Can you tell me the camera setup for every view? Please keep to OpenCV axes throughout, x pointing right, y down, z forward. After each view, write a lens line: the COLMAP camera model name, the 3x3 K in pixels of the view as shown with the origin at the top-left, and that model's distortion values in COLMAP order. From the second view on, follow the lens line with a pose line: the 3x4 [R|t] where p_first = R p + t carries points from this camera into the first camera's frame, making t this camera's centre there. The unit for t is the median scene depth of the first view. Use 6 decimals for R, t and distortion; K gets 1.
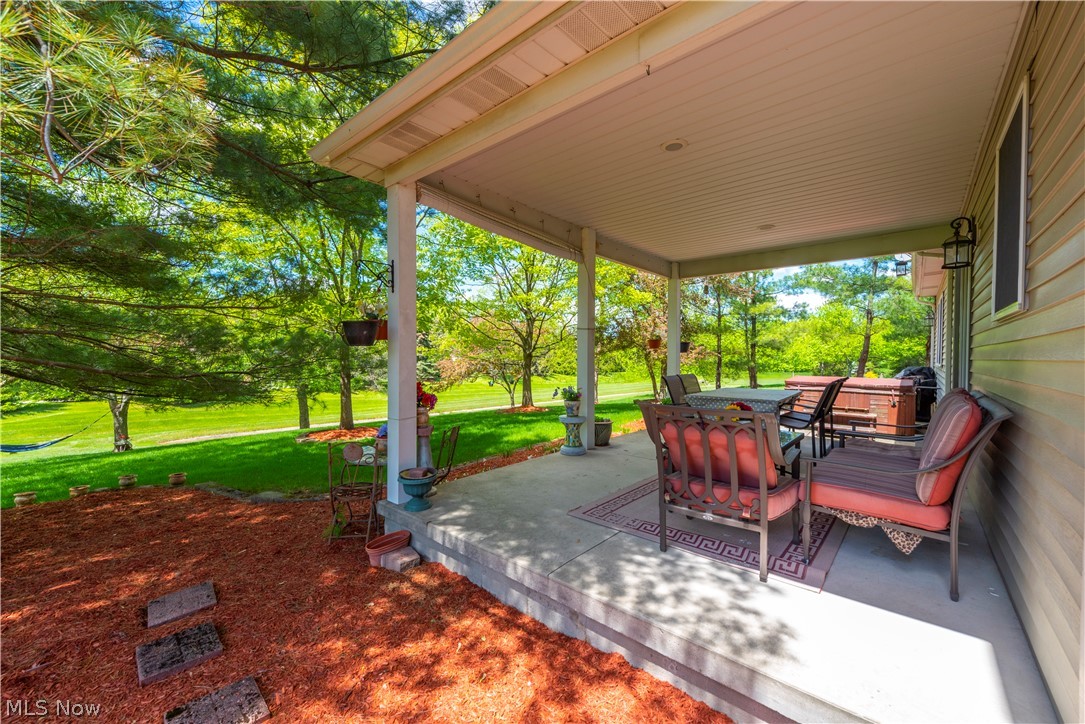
lens RADIAL K [[424.2, 0, 542.9], [0, 424.2, 363.2], [0, 0, 1]] dist [-0.000349, -0.000018]
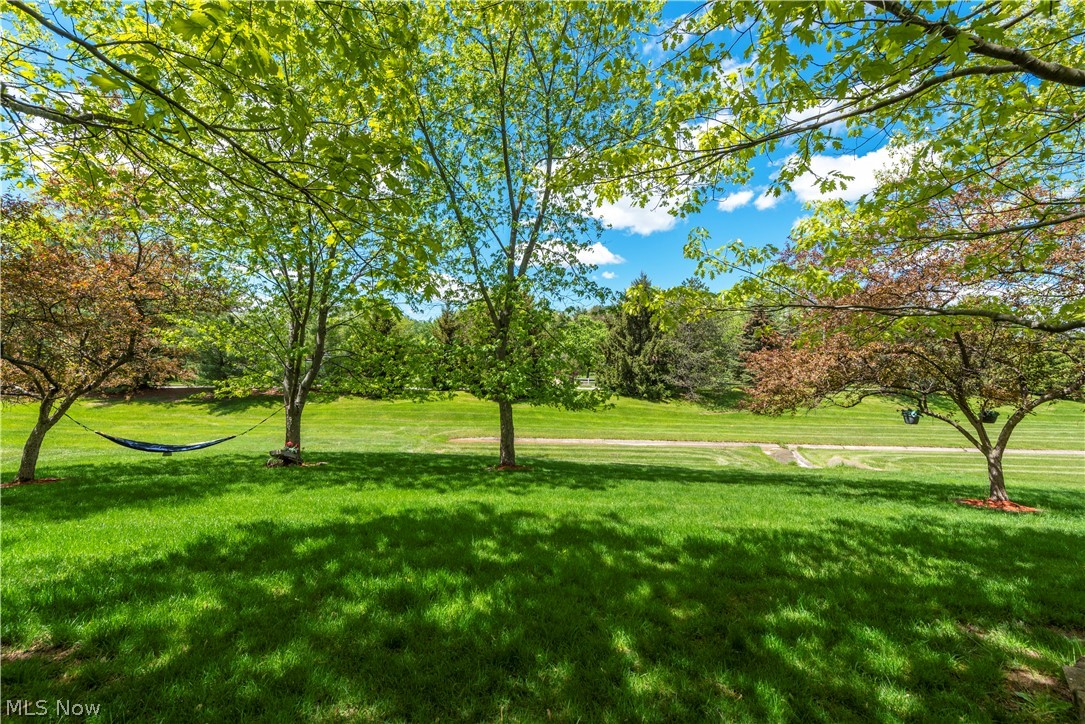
lens RADIAL K [[424.2, 0, 543.5], [0, 424.2, 361.2], [0, 0, 1]] dist [-0.000349, -0.000018]
pose [[0.714886, -0.002811, -0.699235, -0.091228], [-0.004763, 0.999949, -0.008890, 0.003860], [0.699225, 0.009686, 0.714836, 0.493867]]
